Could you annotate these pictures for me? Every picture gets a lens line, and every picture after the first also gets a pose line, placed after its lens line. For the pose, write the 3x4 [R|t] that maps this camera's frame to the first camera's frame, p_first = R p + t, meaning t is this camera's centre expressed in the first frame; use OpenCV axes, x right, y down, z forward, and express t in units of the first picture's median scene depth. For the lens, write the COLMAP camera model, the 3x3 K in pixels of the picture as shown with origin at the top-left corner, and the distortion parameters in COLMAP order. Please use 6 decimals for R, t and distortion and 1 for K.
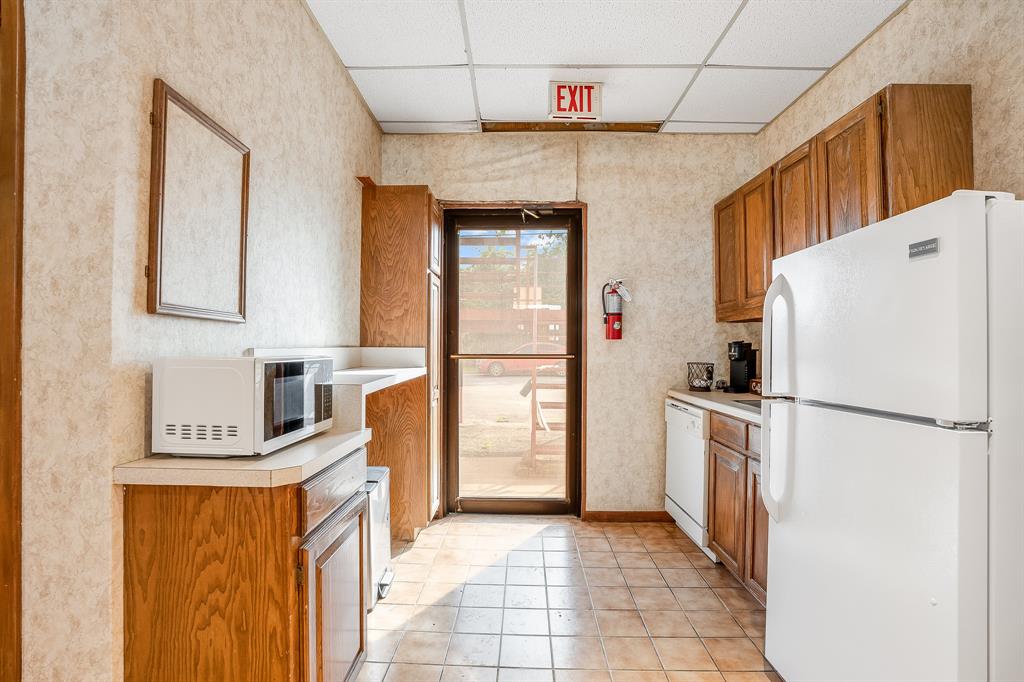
lens RADIAL K [[460.9, 0, 511.6], [0, 460.9, 341.8], [0, 0, 1]] dist [-0.027950, 0.008394]
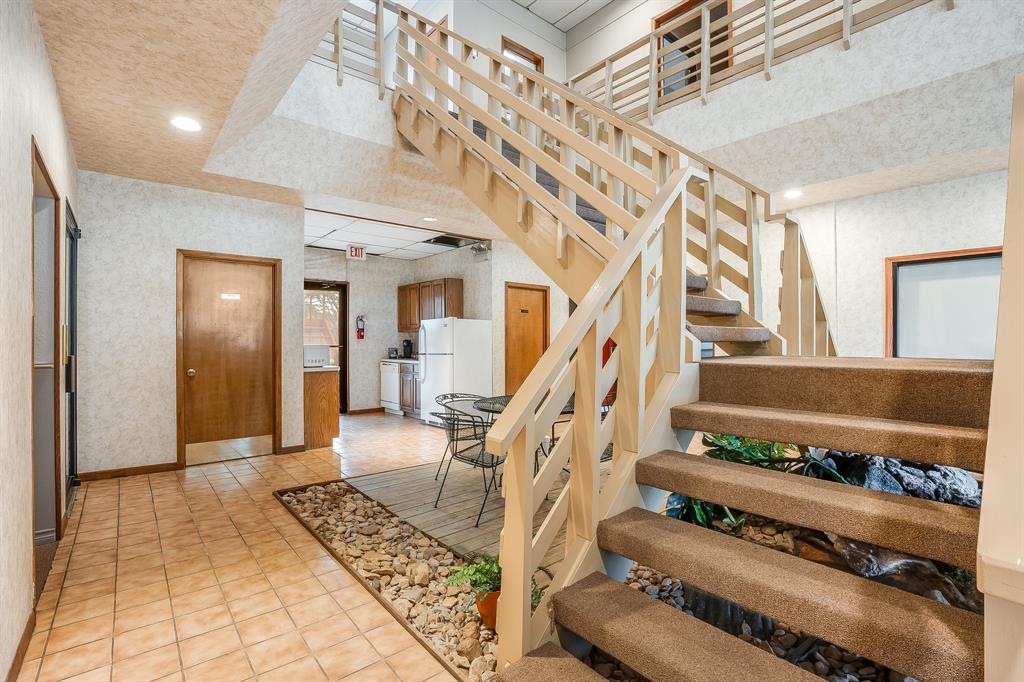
lens RADIAL K [[460.9, 0, 519.5], [0, 460.9, 344.2], [0, 0, 1]] dist [-0.027950, 0.008394]
pose [[0.721411, -0.008647, 0.692453, -0.929683], [-0.003451, 0.999865, 0.016082, -0.022154], [-0.692499, -0.013991, 0.721284, -1.457952]]
